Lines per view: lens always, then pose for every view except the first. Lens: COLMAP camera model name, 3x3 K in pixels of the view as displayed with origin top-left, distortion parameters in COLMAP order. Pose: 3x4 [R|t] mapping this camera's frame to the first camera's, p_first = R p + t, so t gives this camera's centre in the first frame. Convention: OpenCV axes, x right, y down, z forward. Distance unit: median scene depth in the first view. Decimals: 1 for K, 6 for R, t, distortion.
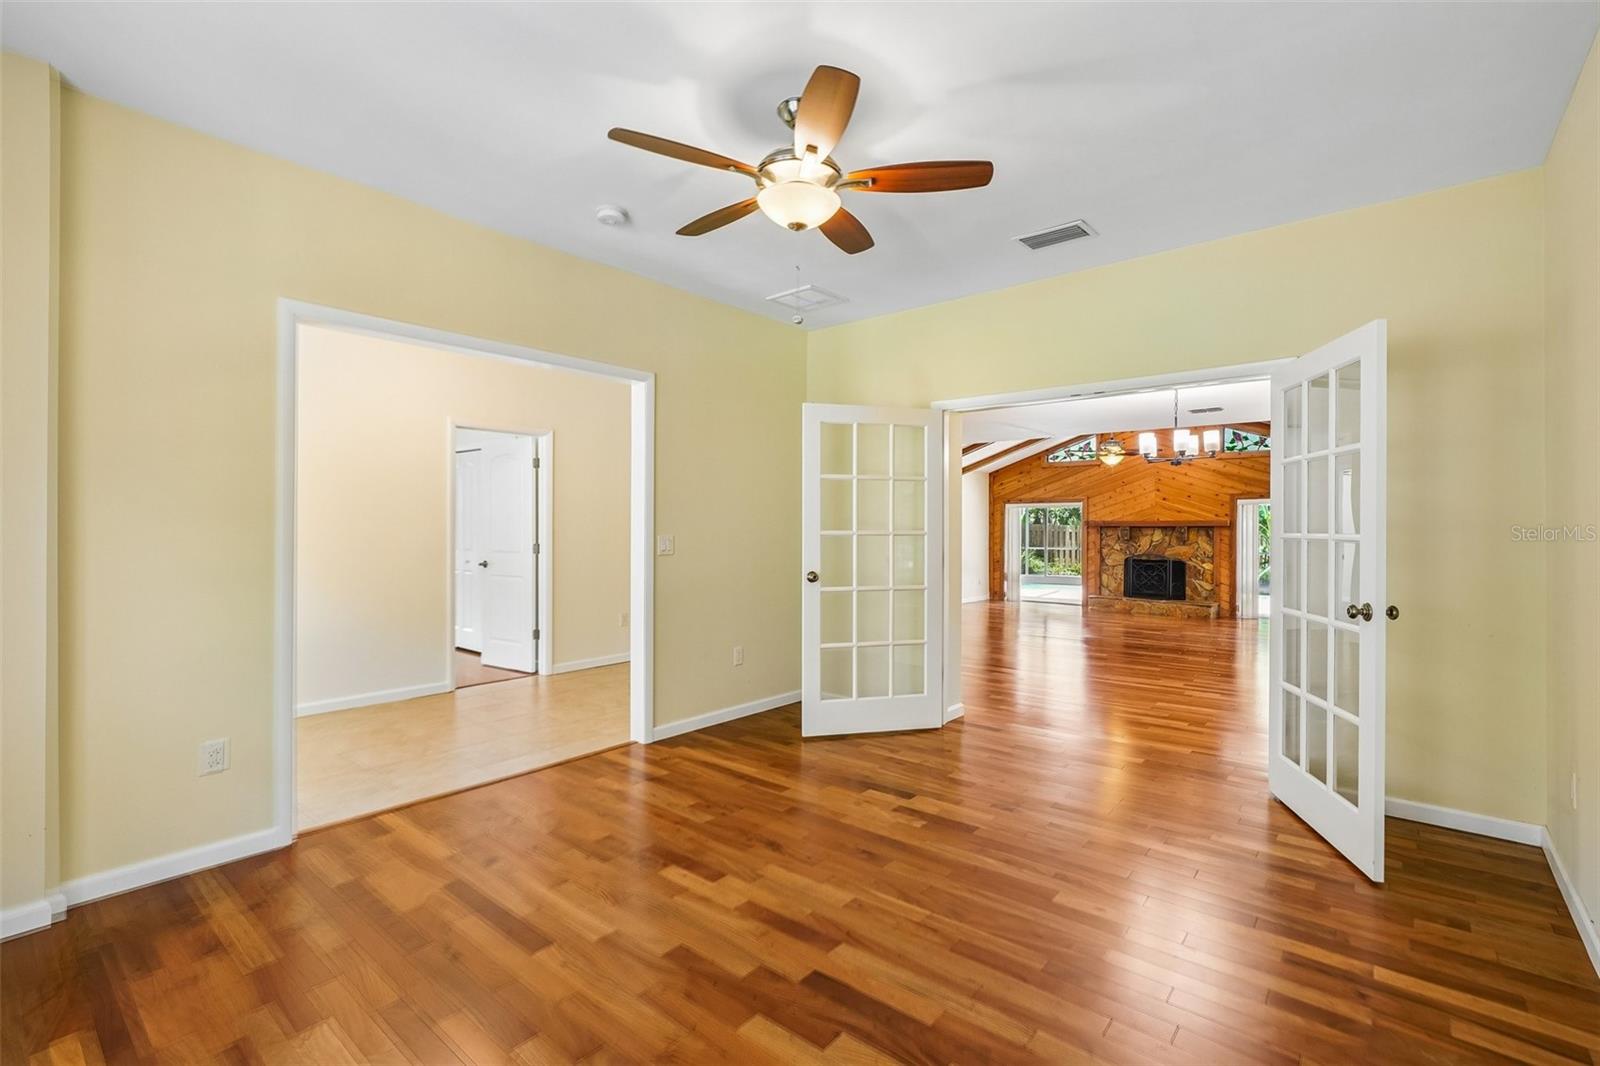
lens RADIAL K [[715.4, 0, 796.6], [0, 715.4, 526.9], [0, 0, 1]] dist [0.001800, 0.000074]
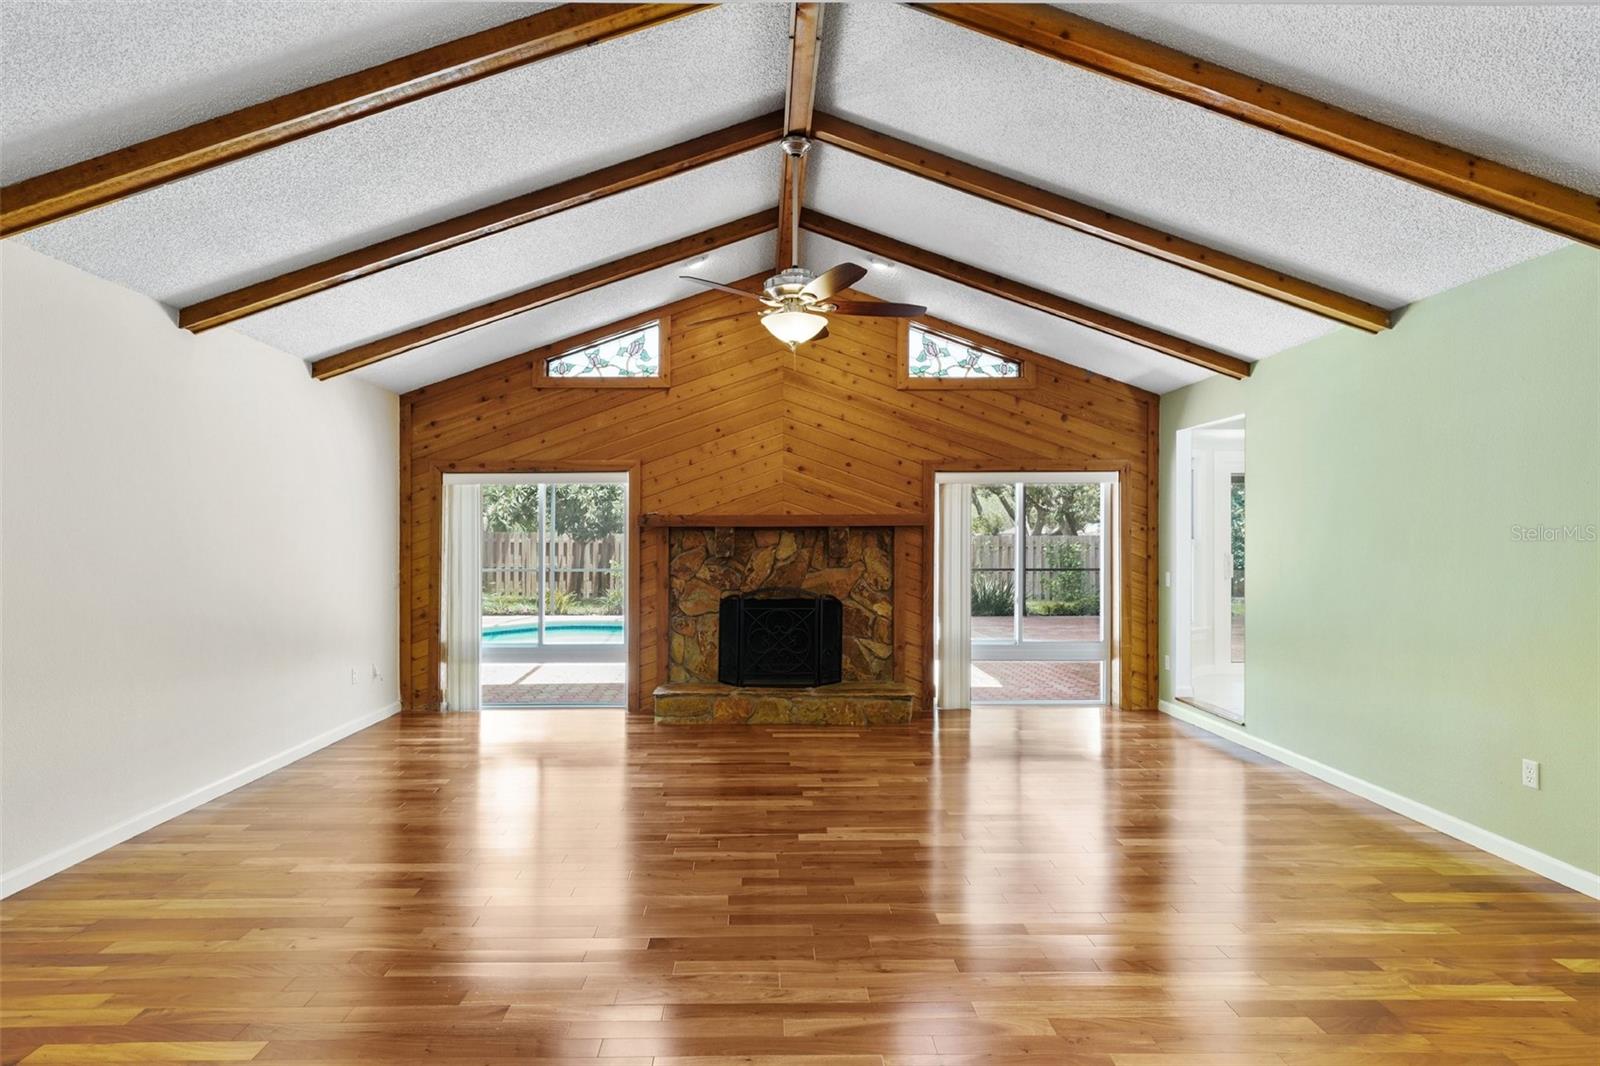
lens RADIAL K [[822.2, 0, 791.9], [0, 822.2, 529.8], [0, 0, 1]] dist [0.000010, 0.000127]
pose [[0.759265, 0.004181, 0.650768, 0.160808], [0.004330, 0.999925, -0.011476, 0.007123], [-0.650767, 0.011532, 0.759190, 0.600848]]
